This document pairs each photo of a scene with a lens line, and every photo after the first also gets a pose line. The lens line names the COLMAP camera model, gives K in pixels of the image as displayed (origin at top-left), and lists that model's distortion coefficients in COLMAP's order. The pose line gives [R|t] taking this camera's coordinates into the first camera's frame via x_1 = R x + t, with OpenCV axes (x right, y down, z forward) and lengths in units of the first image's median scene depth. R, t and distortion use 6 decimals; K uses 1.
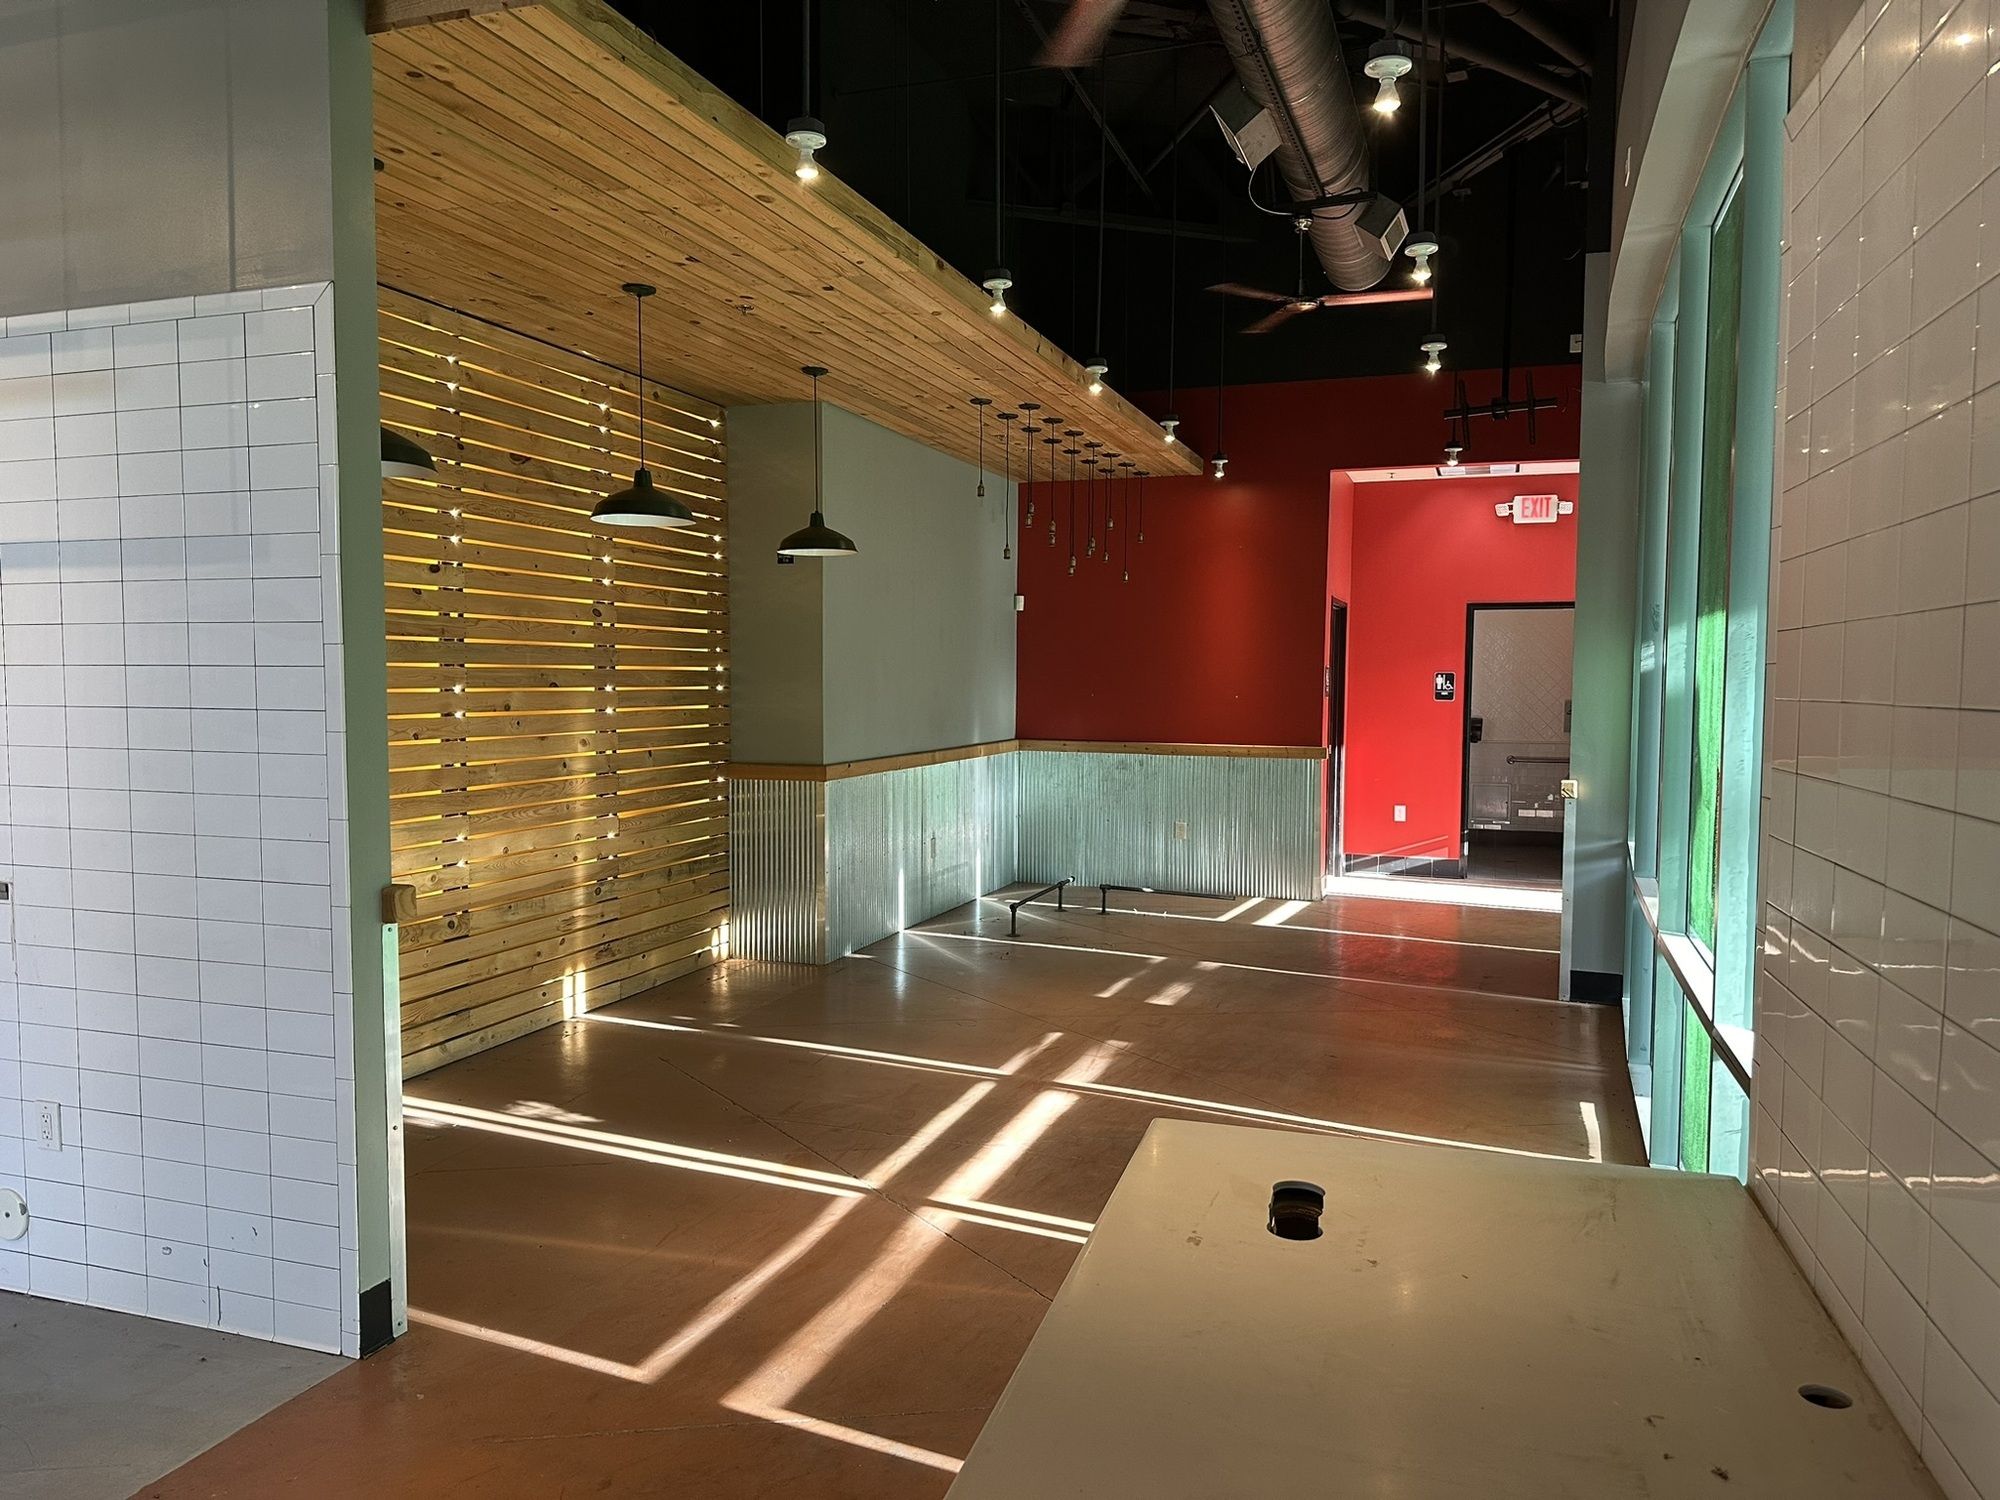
lens RADIAL K [[1419.7, 0, 998.7], [0, 1419.7, 760.1], [0, 0, 1]] dist [0.106284, -0.152228]
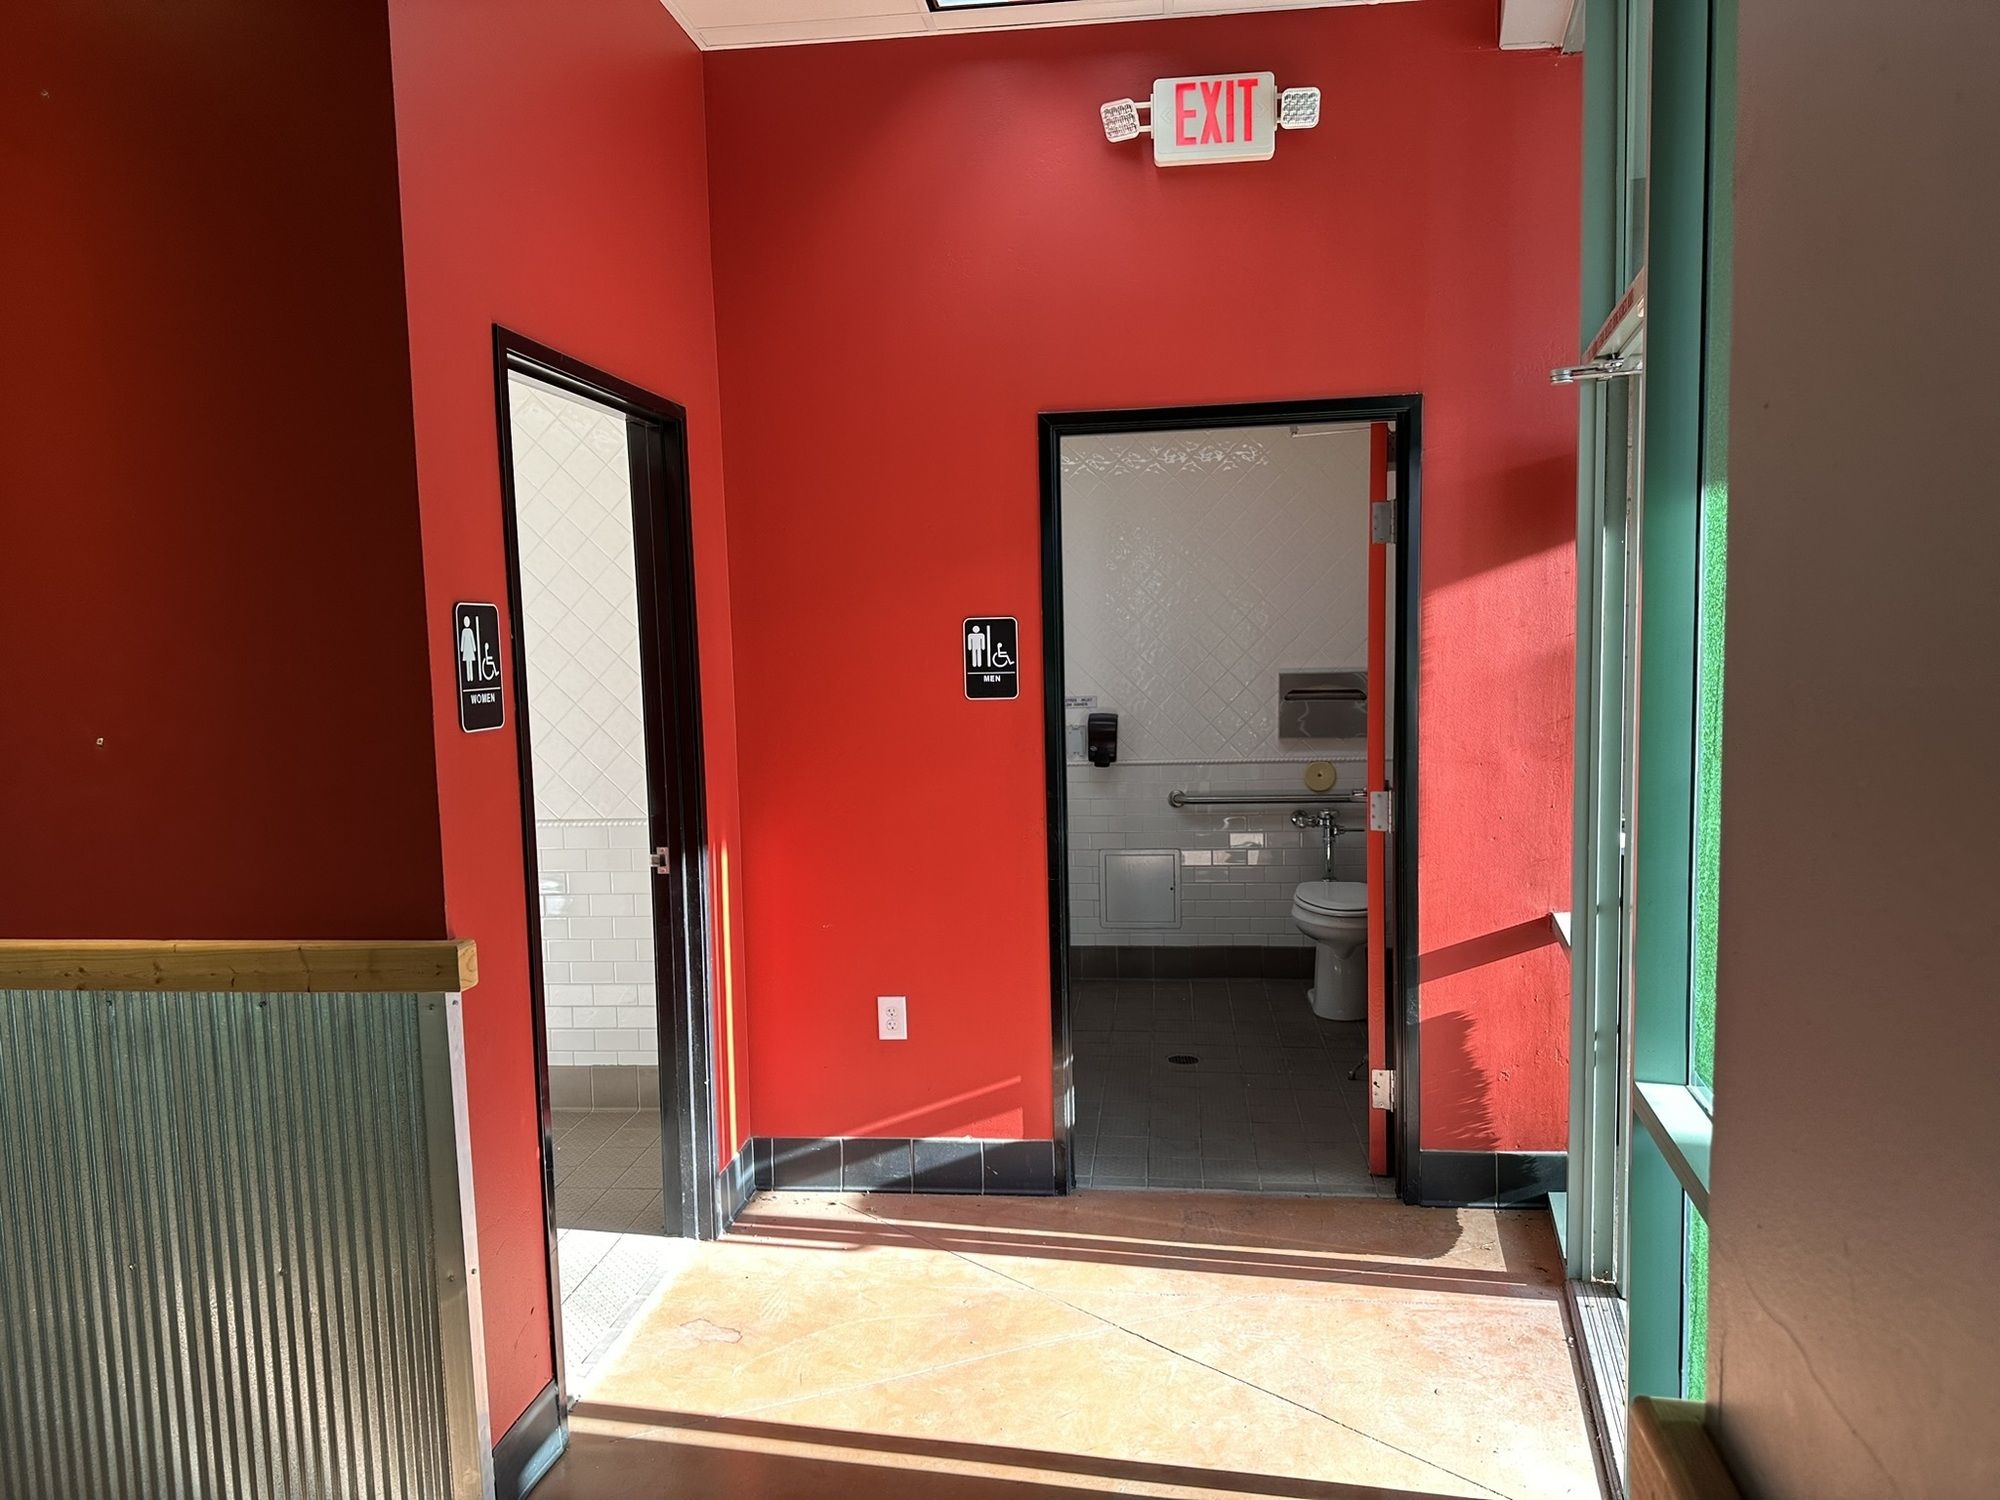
lens RADIAL K [[1419.7, 0, 998.7], [0, 1419.7, 760.1], [0, 0, 1]] dist [0.106284, -0.152228]
pose [[0.975521, -0.052862, 0.213459, 0.242627], [0.045925, 0.998247, 0.037330, -0.040341], [-0.215058, -0.026613, 0.976239, 0.673588]]
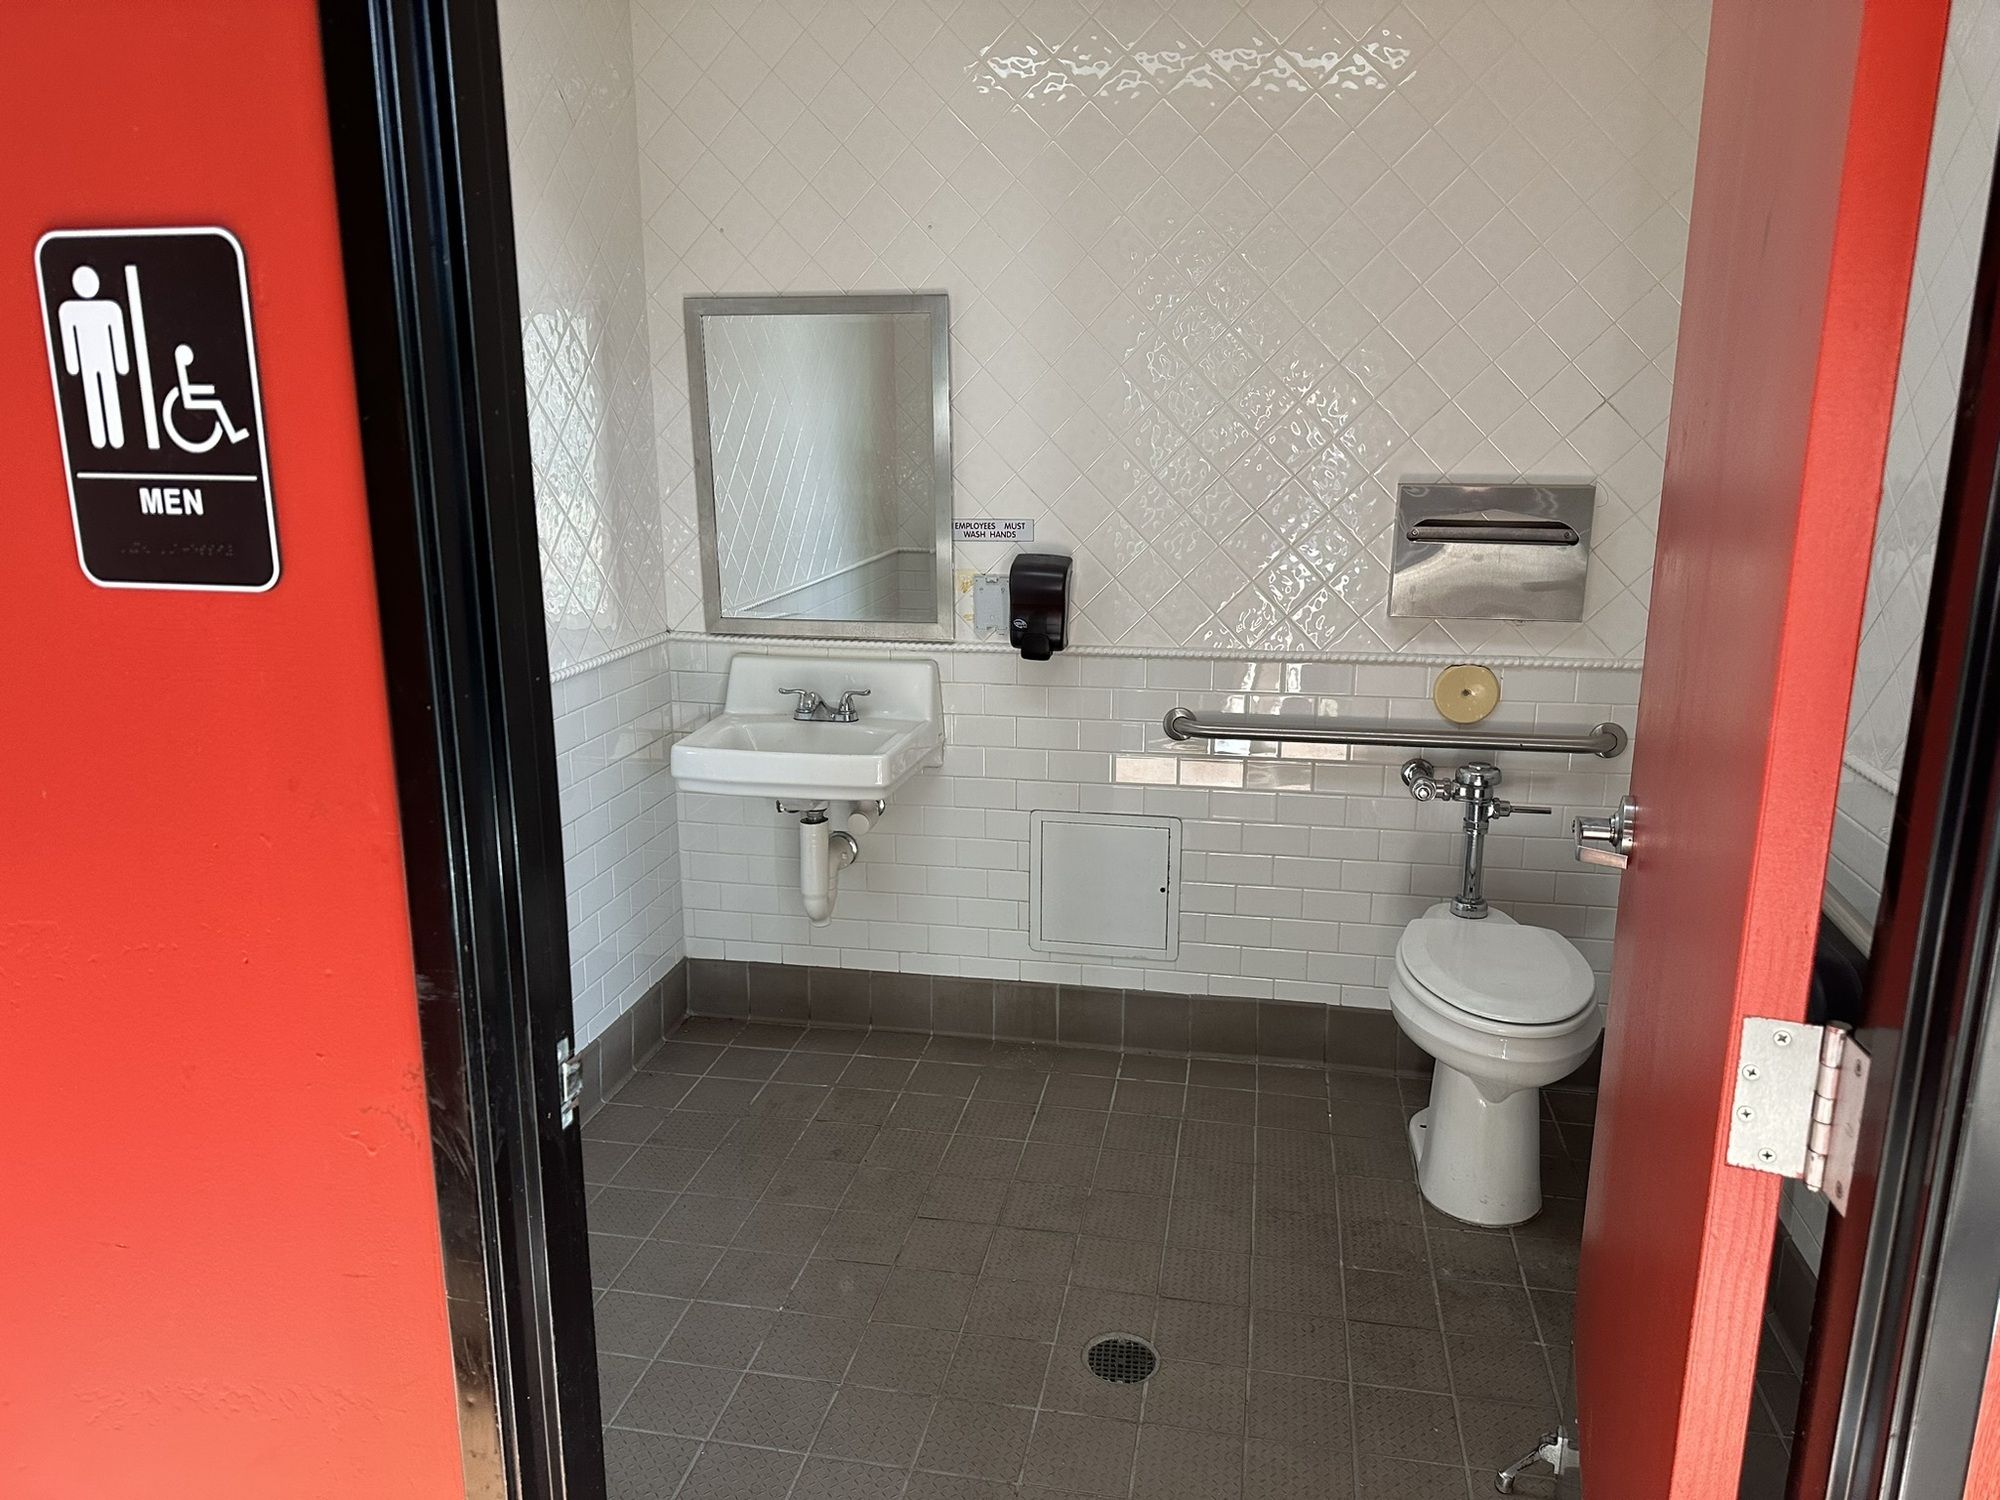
lens RADIAL K [[1419.7, 0, 998.7], [0, 1419.7, 760.1], [0, 0, 1]] dist [0.106284, -0.152228]
pose [[0.989080, -0.041856, 0.141314, 0.353352], [0.015763, 0.983367, 0.180942, -0.047197], [-0.146537, -0.176739, 0.973288, 0.929590]]
